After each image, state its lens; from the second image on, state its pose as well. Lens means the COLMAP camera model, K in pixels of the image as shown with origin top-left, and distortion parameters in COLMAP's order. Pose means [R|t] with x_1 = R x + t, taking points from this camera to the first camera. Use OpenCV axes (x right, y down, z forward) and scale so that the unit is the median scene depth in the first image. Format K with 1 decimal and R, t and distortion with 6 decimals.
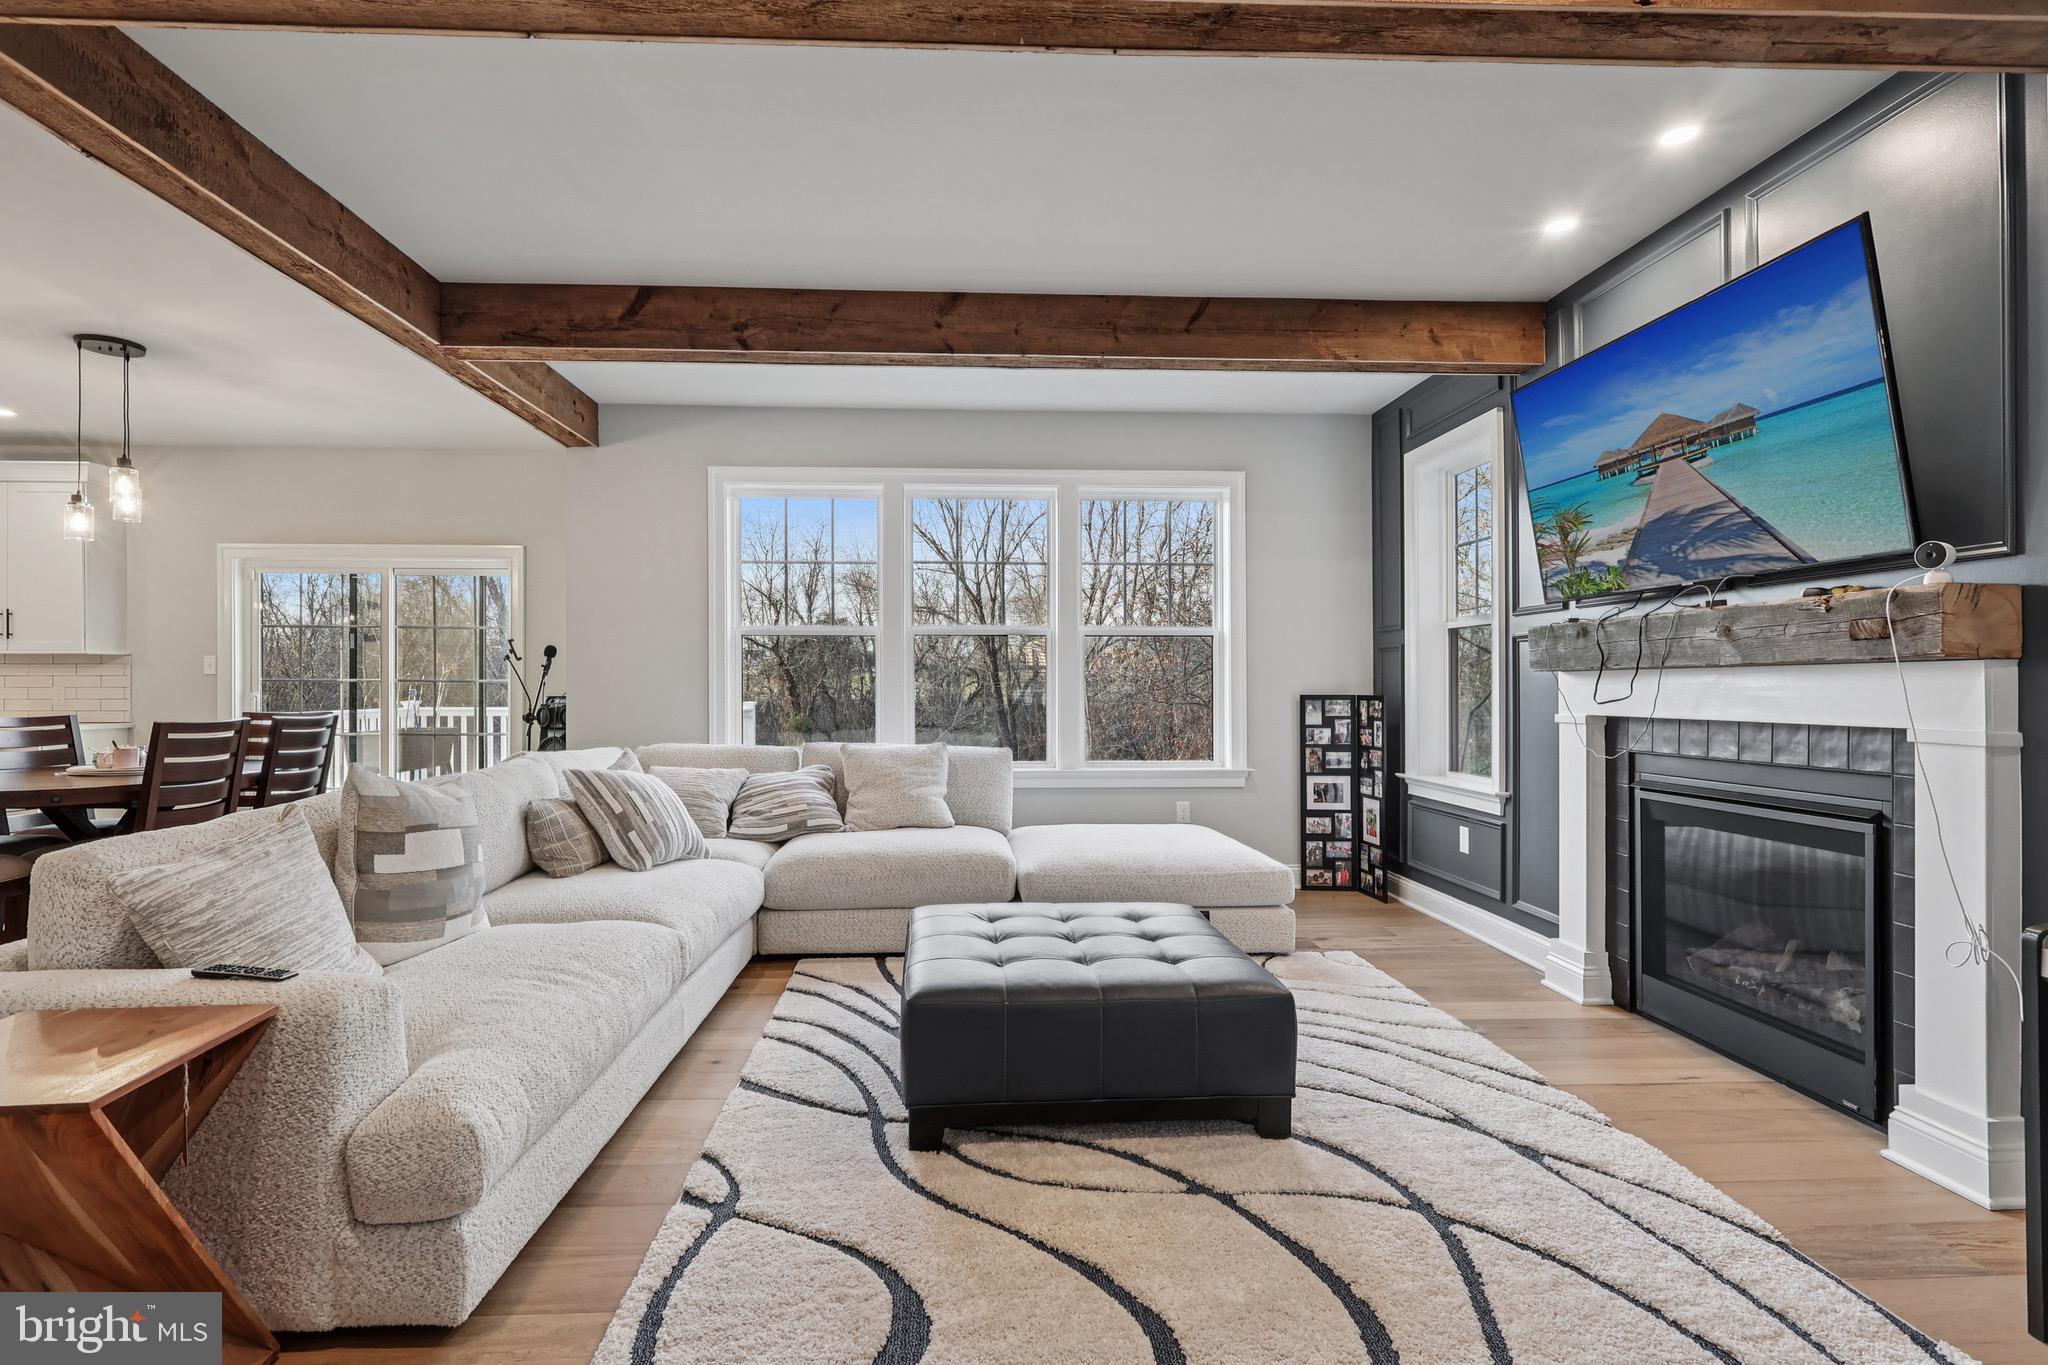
lens RADIAL K [[988.9, 0, 1004.7], [0, 988.9, 677.3], [0, 0, 1]] dist [0.000218, 0.000077]
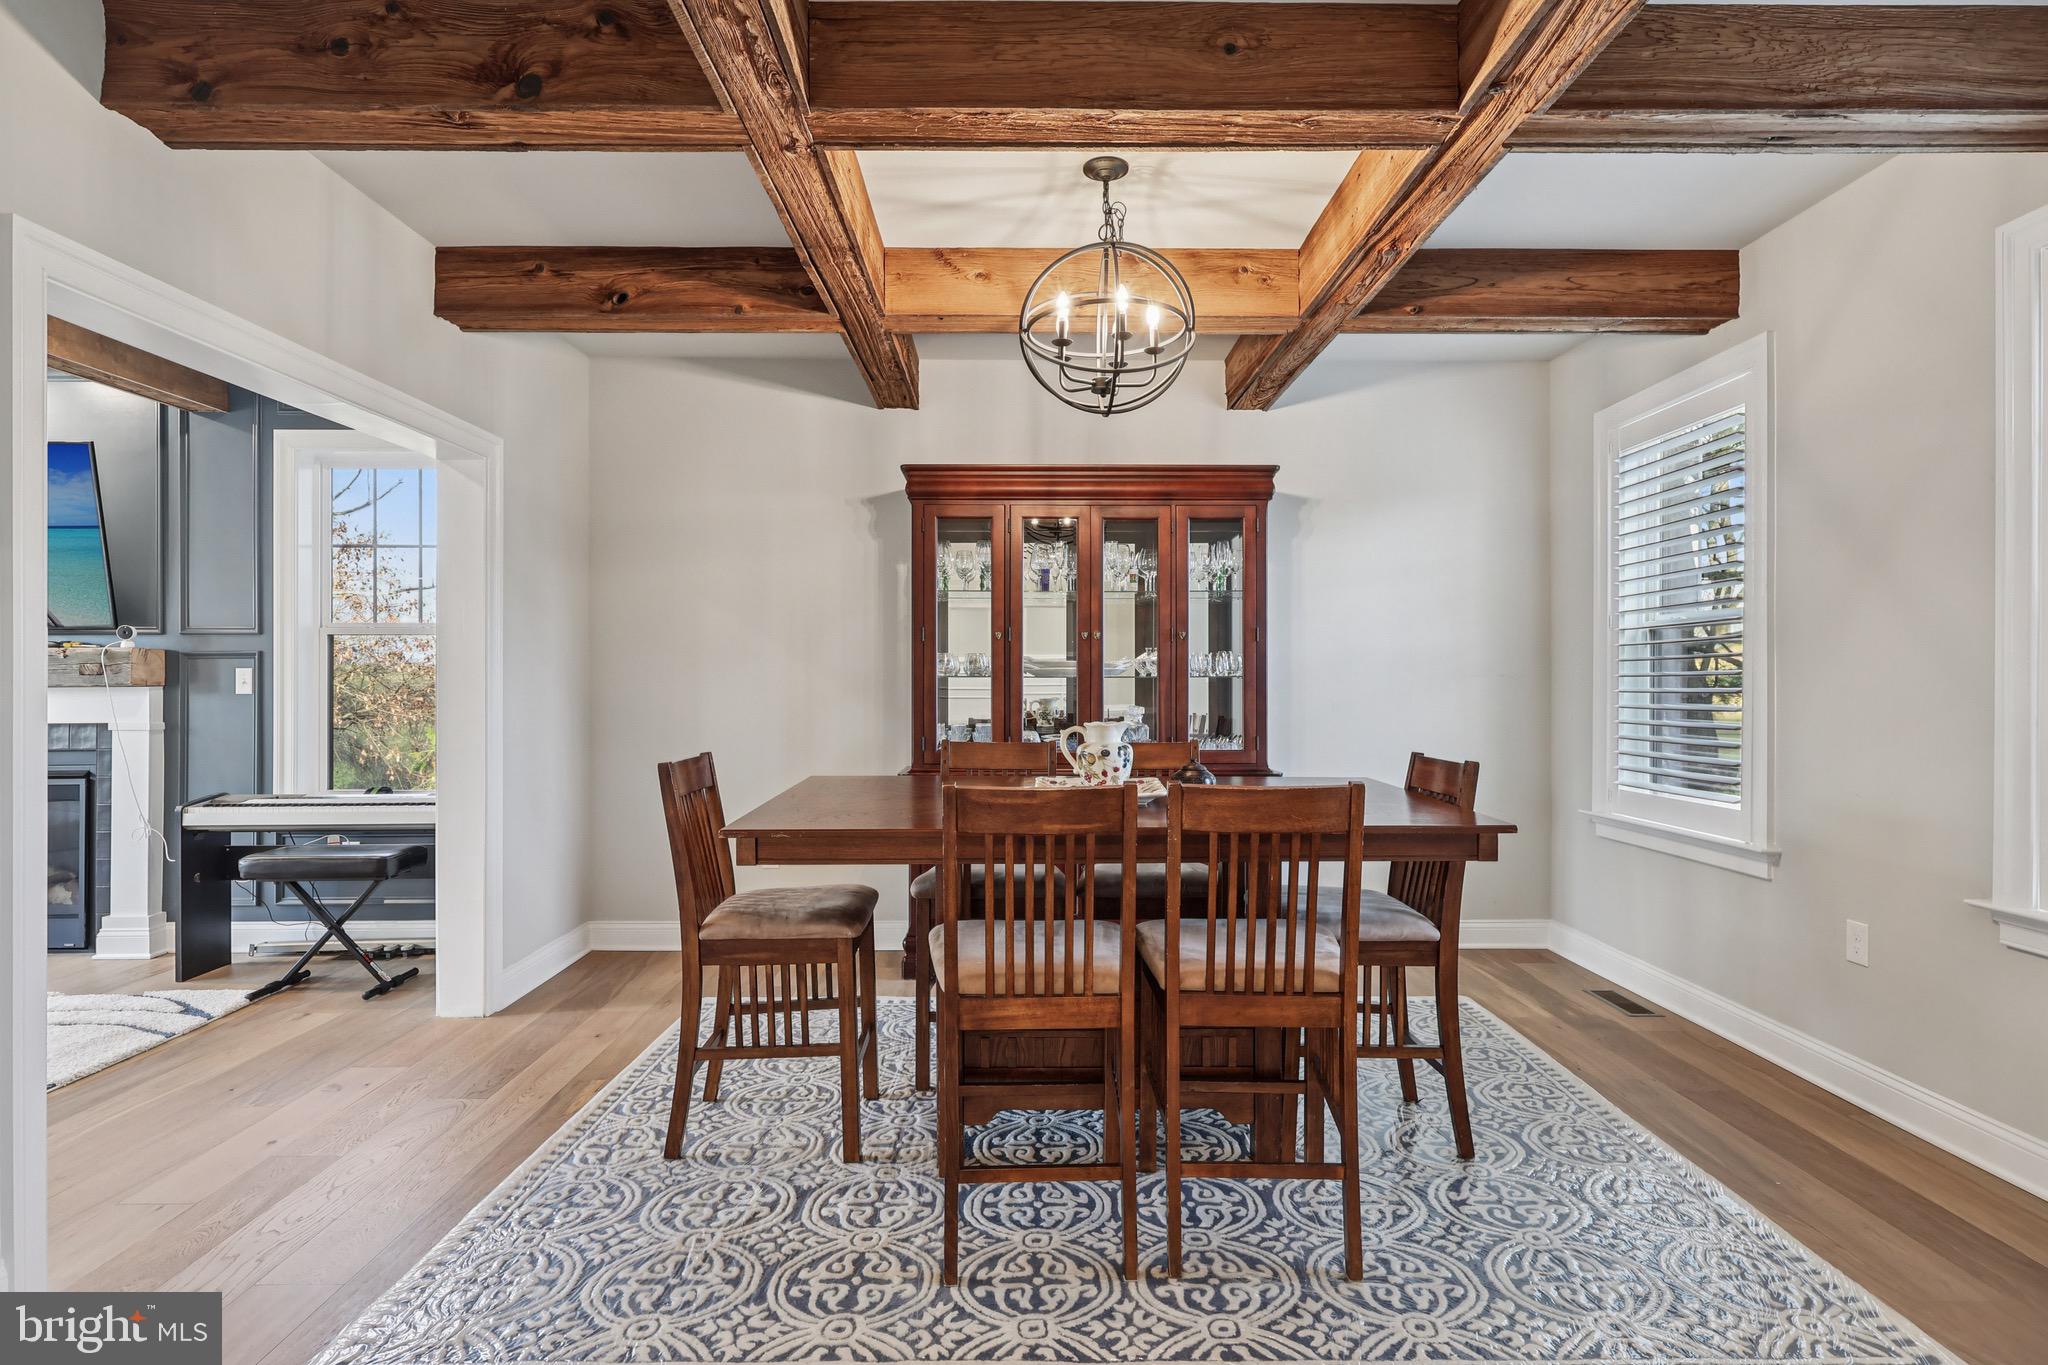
lens RADIAL K [[1080.7, 0, 1024.0], [0, 1080.7, 682.5], [0, 0, 1]] dist [0.002170, 0.000450]
pose [[0.041685, 0.000475, 0.999131, -0.645344], [-0.007827, 0.999969, -0.000149, -0.023109], [-0.999100, -0.007814, 0.041687, -0.492722]]
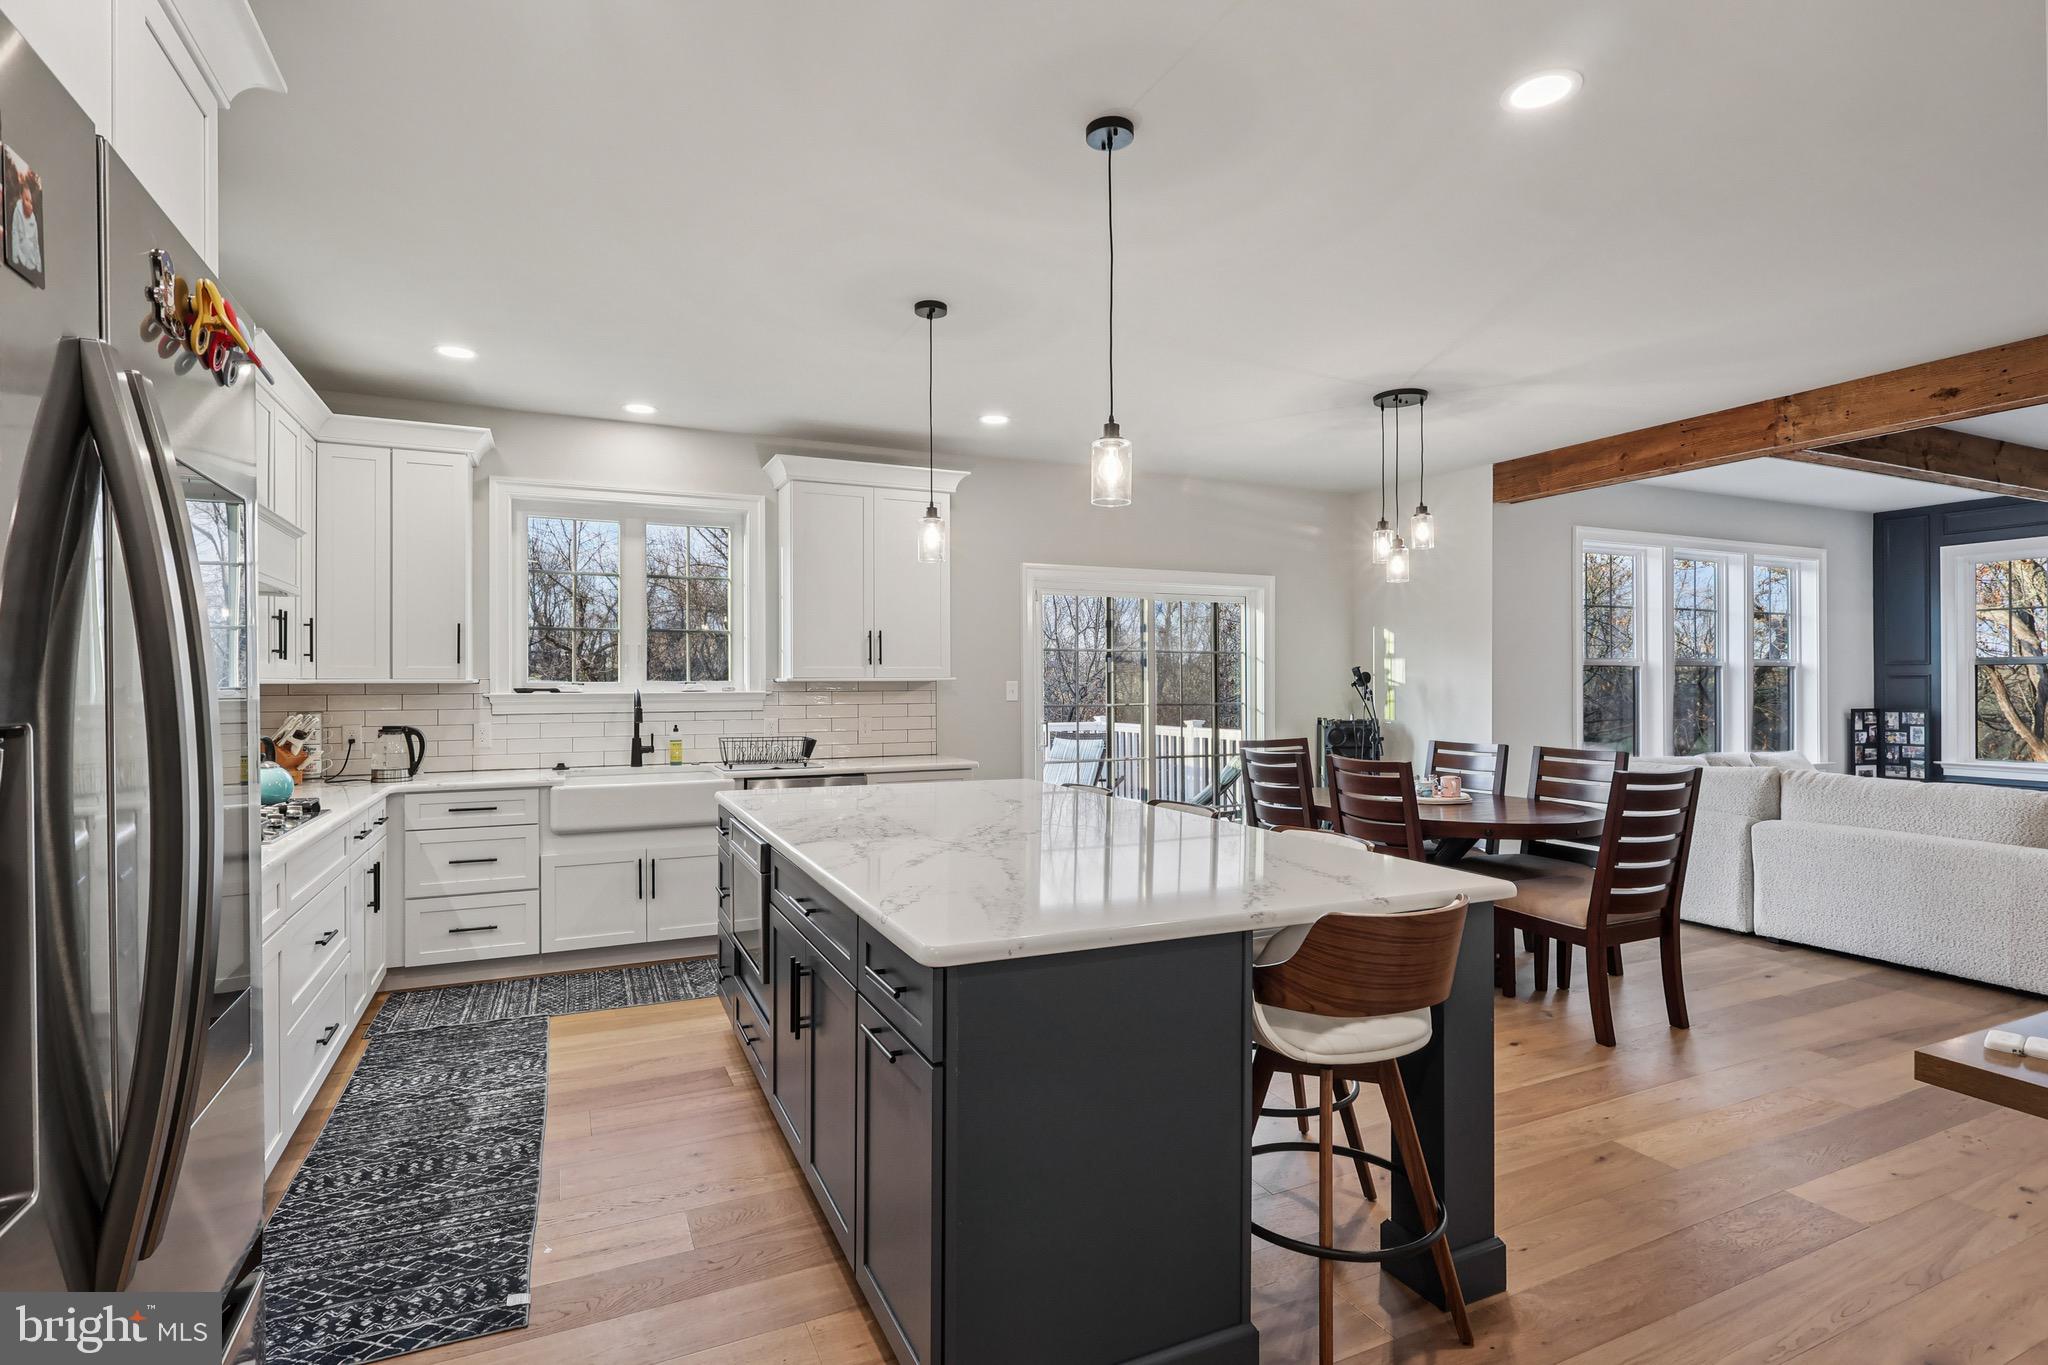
lens RADIAL K [[995.7, 0, 1024.0], [0, 995.7, 682.5], [0, 0, 1]] dist [-0.003635, -0.000740]
pose [[0.923469, -0.003213, 0.383659, -1.948159], [0.002048, 0.999992, 0.003445, -0.040039], [-0.383667, -0.002395, 0.923468, 0.201178]]
